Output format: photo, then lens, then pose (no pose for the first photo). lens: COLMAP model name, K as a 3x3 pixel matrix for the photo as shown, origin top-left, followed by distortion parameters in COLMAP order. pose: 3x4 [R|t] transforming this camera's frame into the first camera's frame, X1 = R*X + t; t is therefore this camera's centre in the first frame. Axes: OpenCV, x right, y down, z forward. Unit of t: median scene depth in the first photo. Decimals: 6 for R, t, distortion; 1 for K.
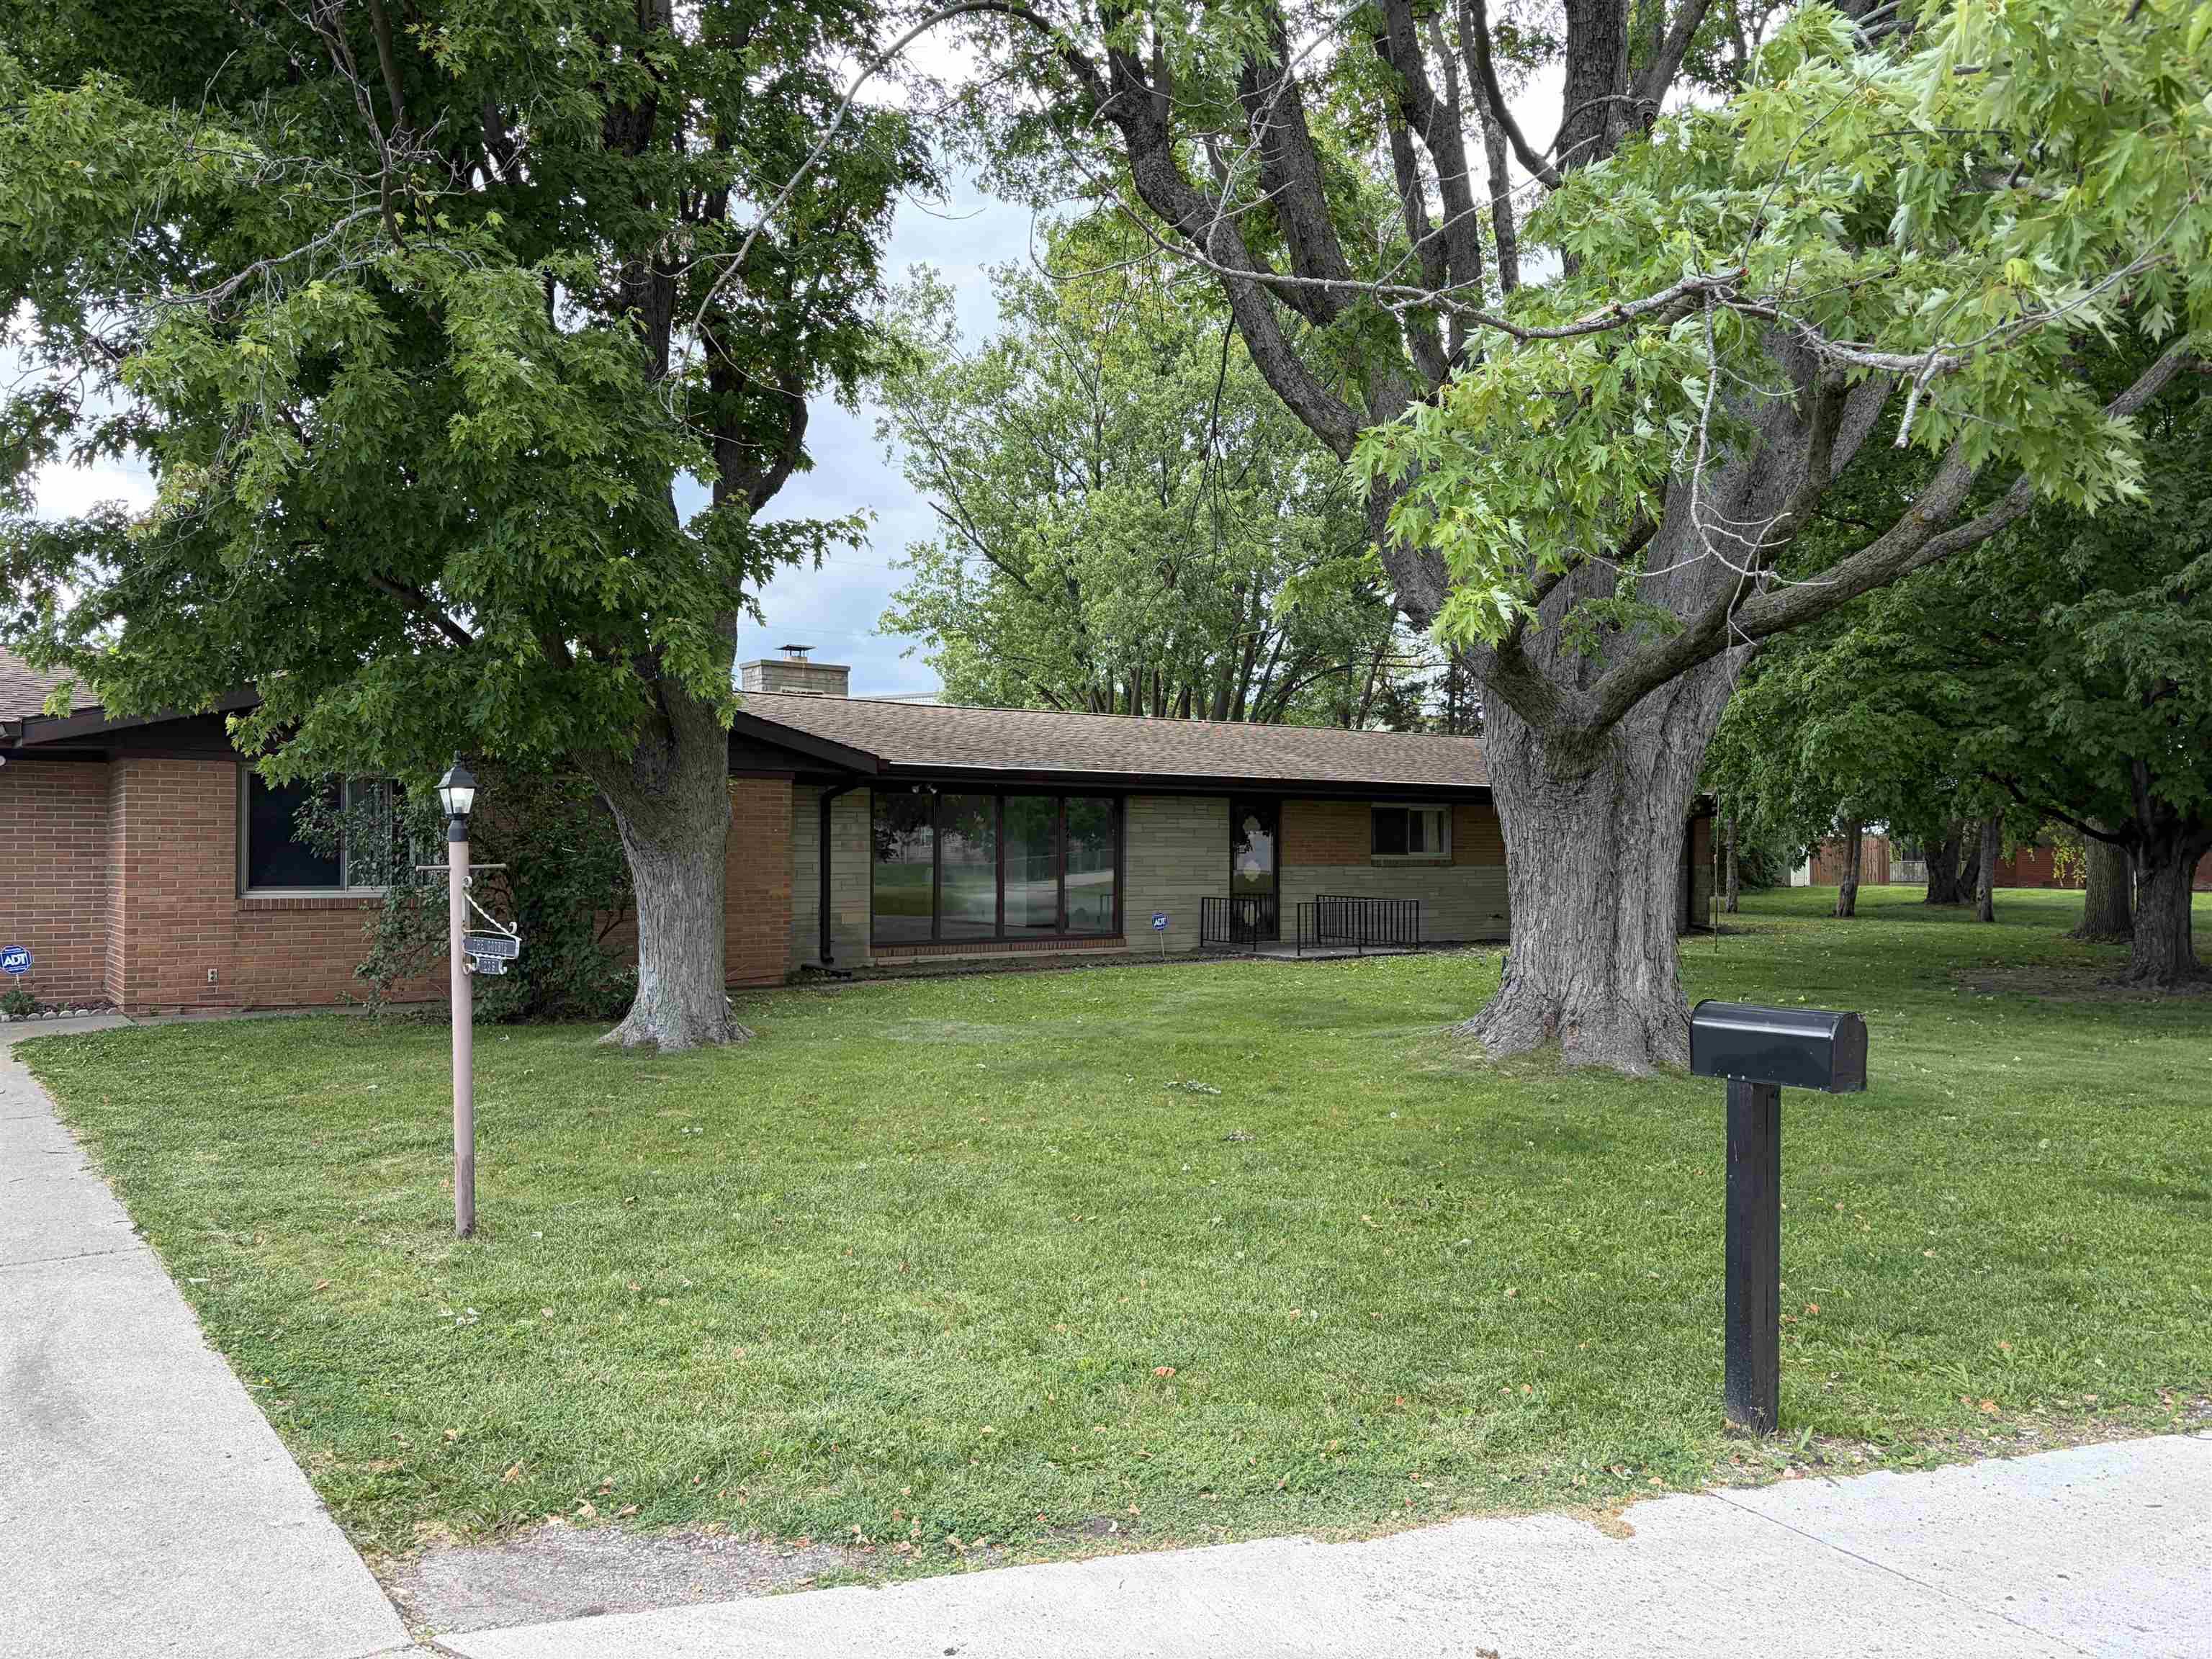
lens RADIAL K [[1694.0, 0, 1103.6], [0, 1694.0, 841.0], [0, 0, 1]] dist [0.048168, 0.000968]
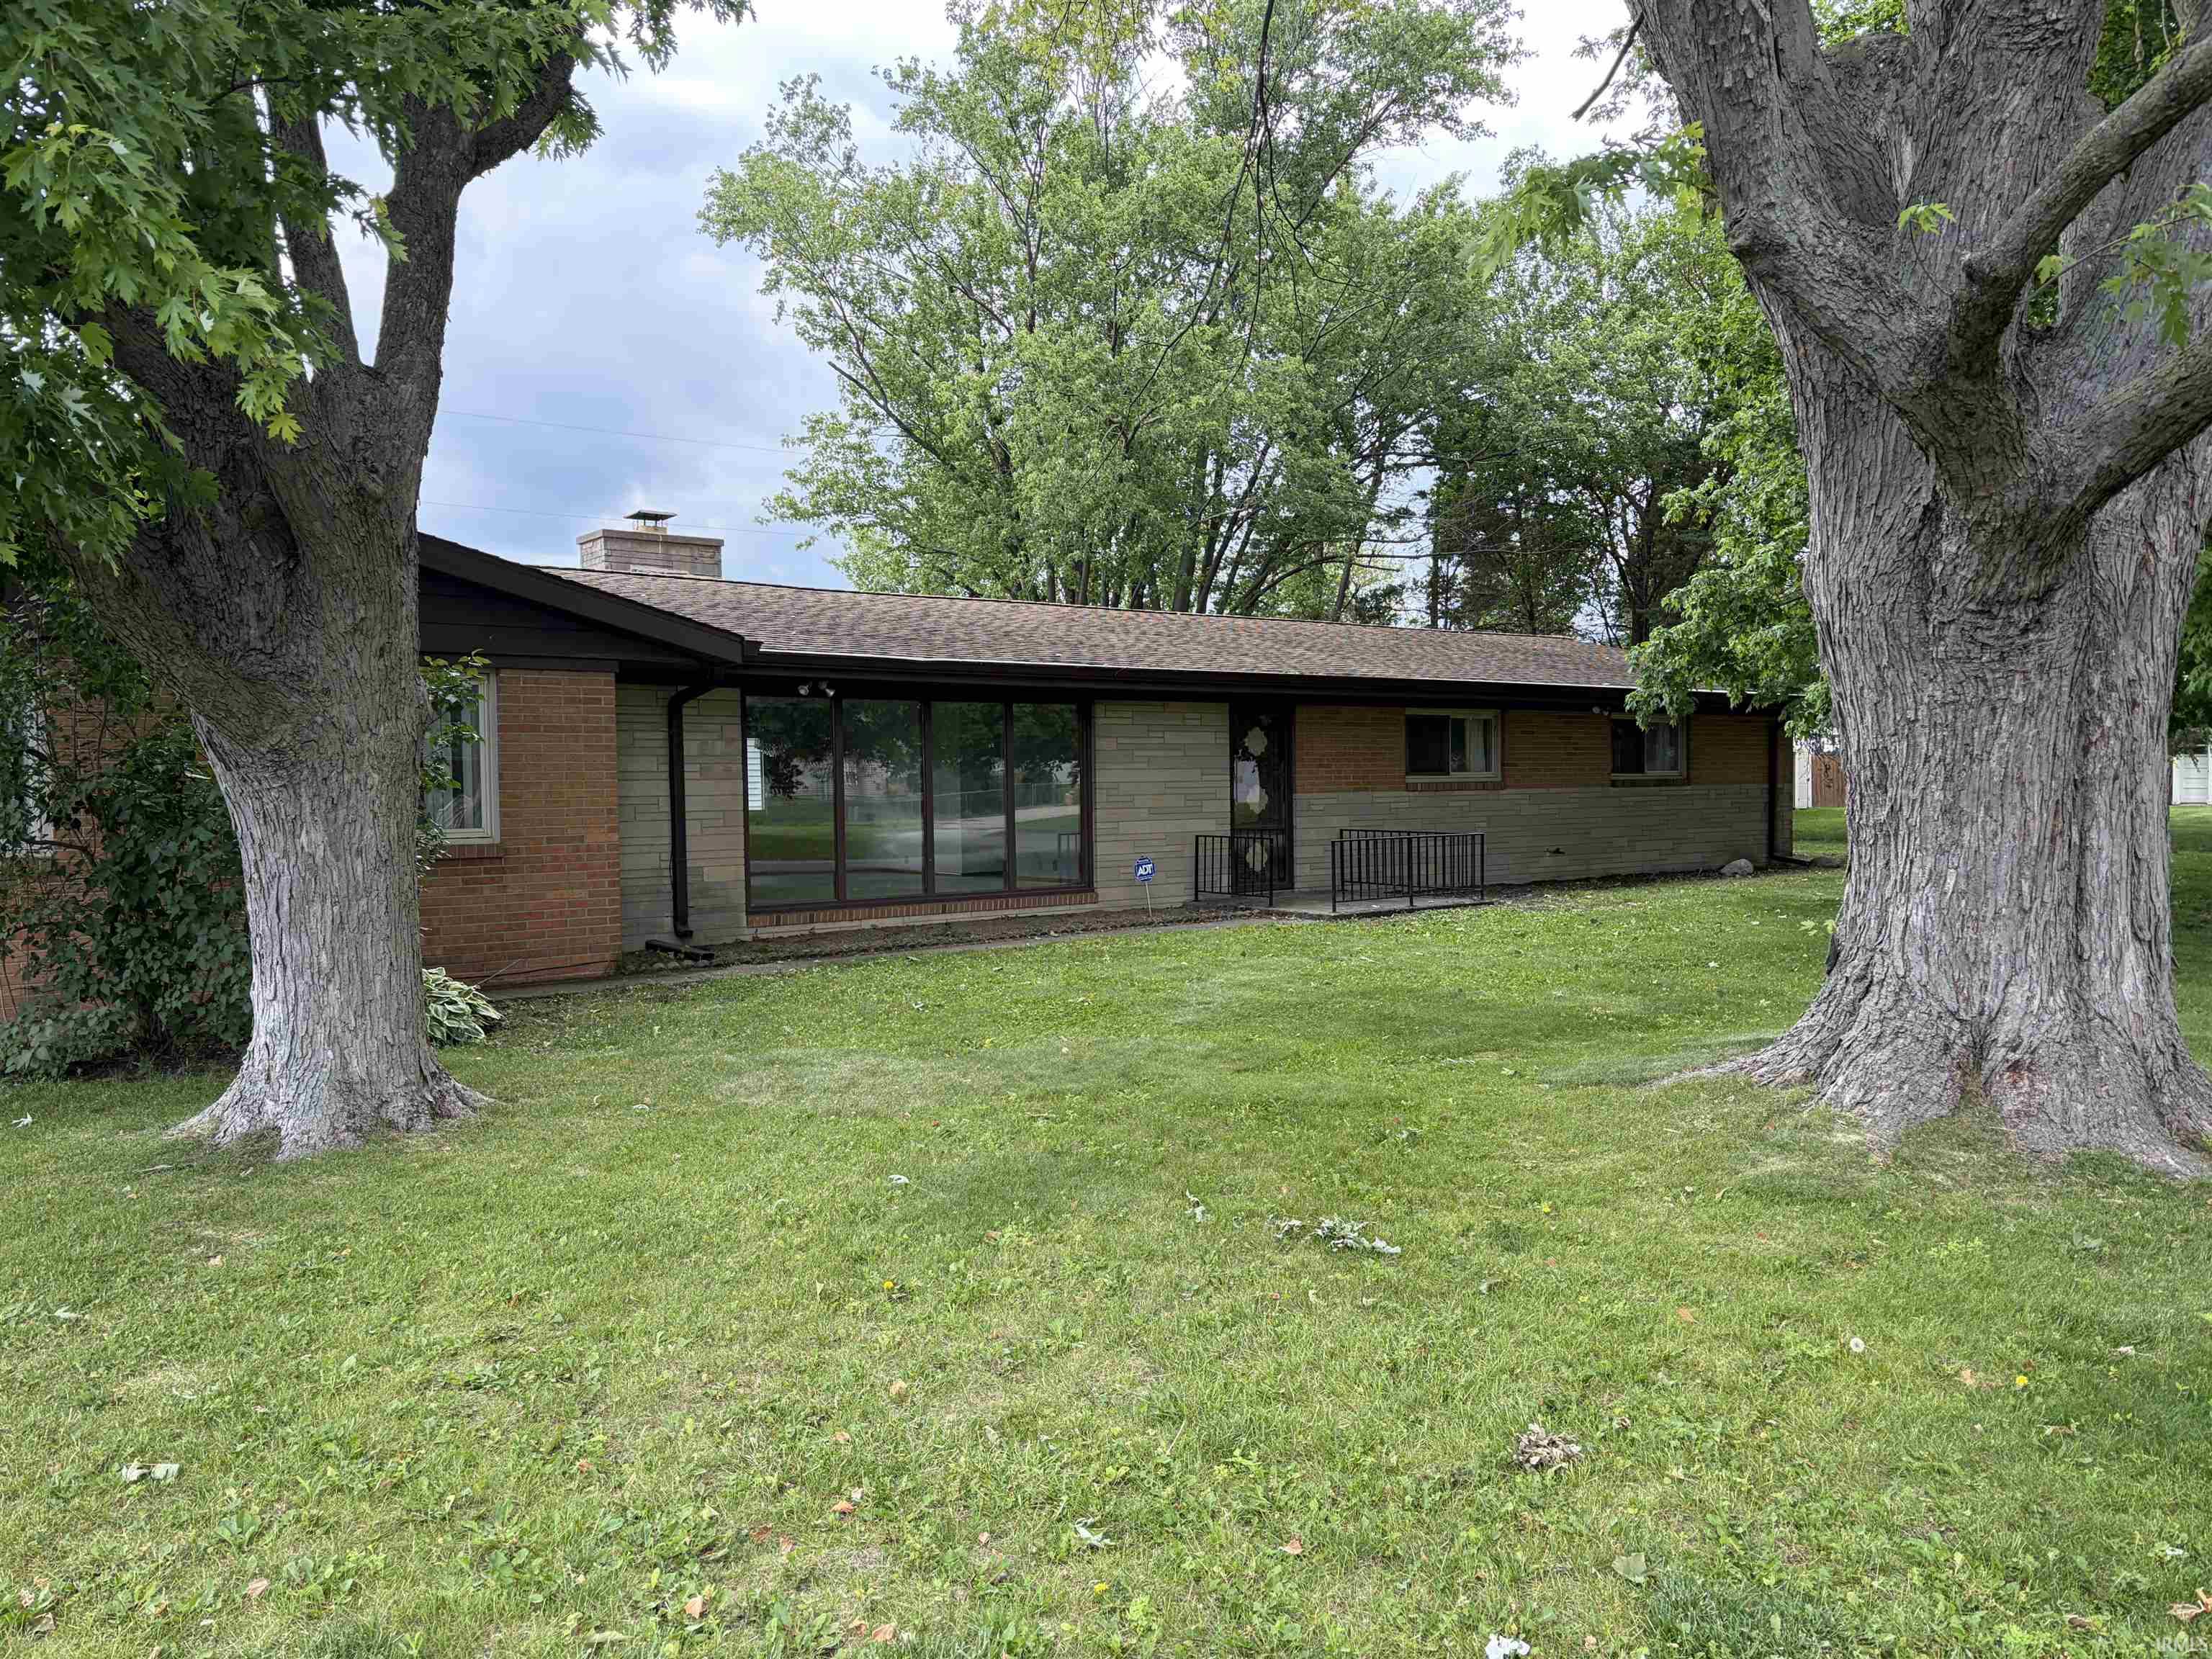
lens RADIAL K [[1694.0, 0, 1103.6], [0, 1694.0, 841.0], [0, 0, 1]] dist [0.048168, 0.000968]
pose [[0.998880, -0.017759, 0.043846, -0.017782], [0.016062, 0.999120, 0.038758, 0.006626], [-0.044496, -0.038010, 0.998286, 0.273908]]
